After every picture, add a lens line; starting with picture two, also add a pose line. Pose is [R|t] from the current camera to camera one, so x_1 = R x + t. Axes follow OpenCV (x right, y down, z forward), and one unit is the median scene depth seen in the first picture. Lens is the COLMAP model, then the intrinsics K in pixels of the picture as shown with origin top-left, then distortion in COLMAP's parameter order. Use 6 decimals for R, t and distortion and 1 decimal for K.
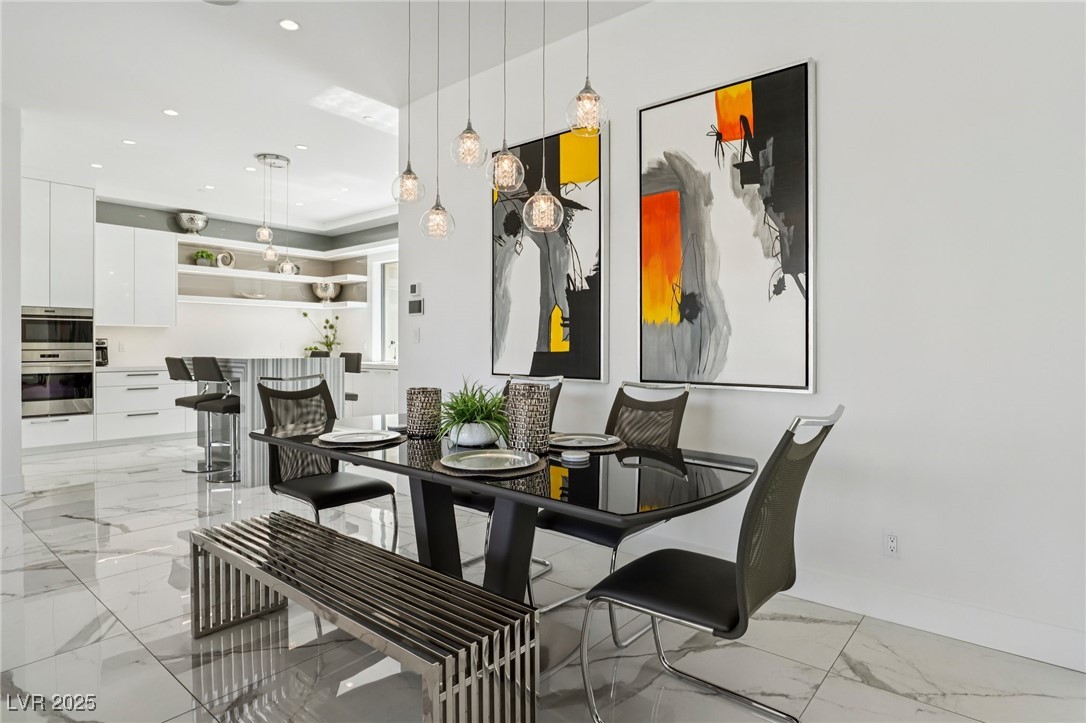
lens RADIAL K [[575.0, 0, 532.9], [0, 575.0, 353.0], [0, 0, 1]] dist [-0.017257, 0.001767]
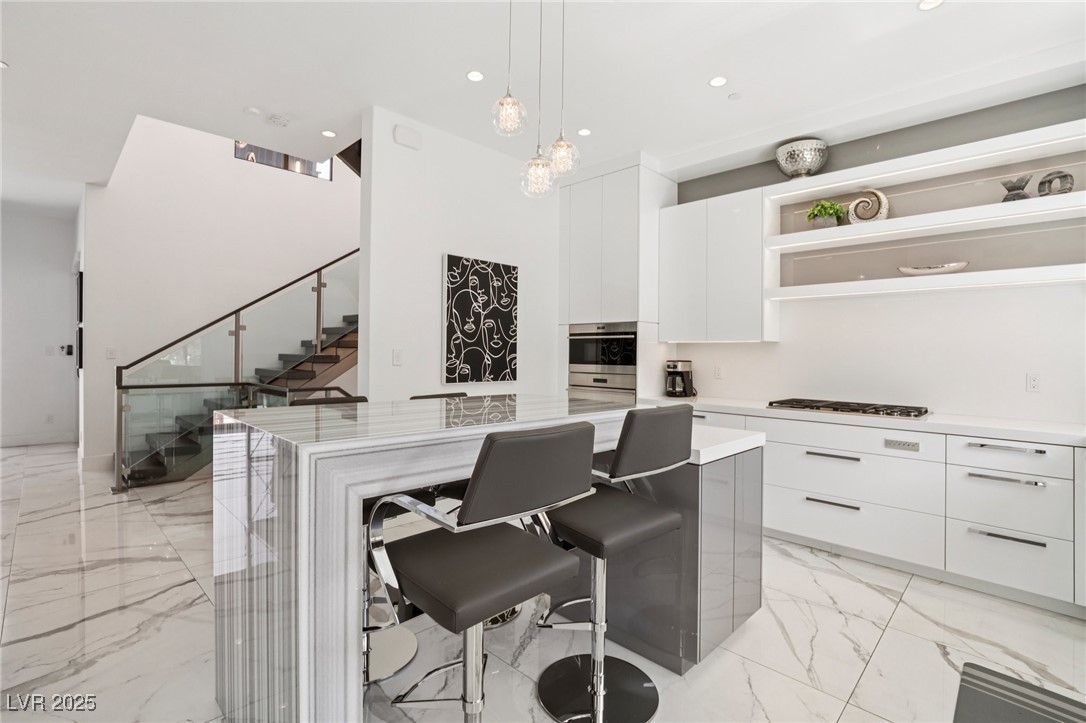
lens RADIAL K [[495.4, 0, 544.9], [0, 495.4, 360.1], [0, 0, 1]] dist [-0.022432, 0.001048]
pose [[-0.051774, 0.009209, -0.998616, -0.100903], [-0.026449, 0.999594, 0.010589, -0.029611], [0.998309, 0.026960, -0.051509, 0.910071]]
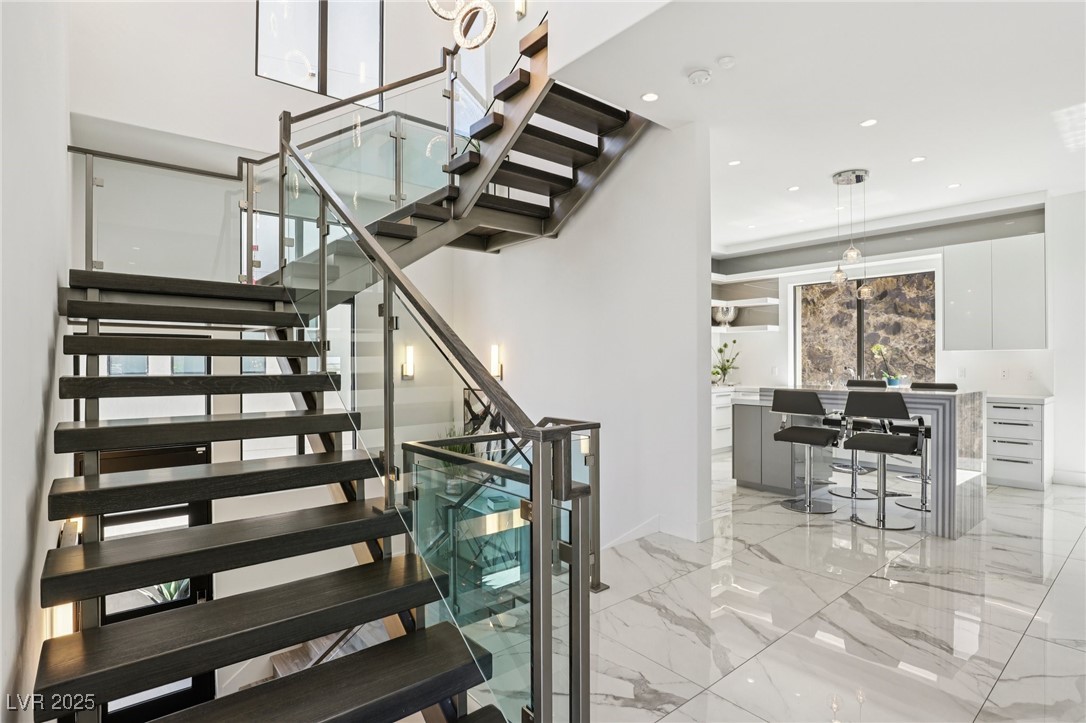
lens RADIAL K [[537.7, 0, 544.6], [0, 537.7, 363.4], [0, 0, 1]] dist [-0.020629, 0.001940]
pose [[0.986084, -0.002766, -0.166227, -0.715813], [0.001496, 0.999969, -0.007764, -0.024560], [0.166243, 0.007407, 0.986057, 0.050362]]
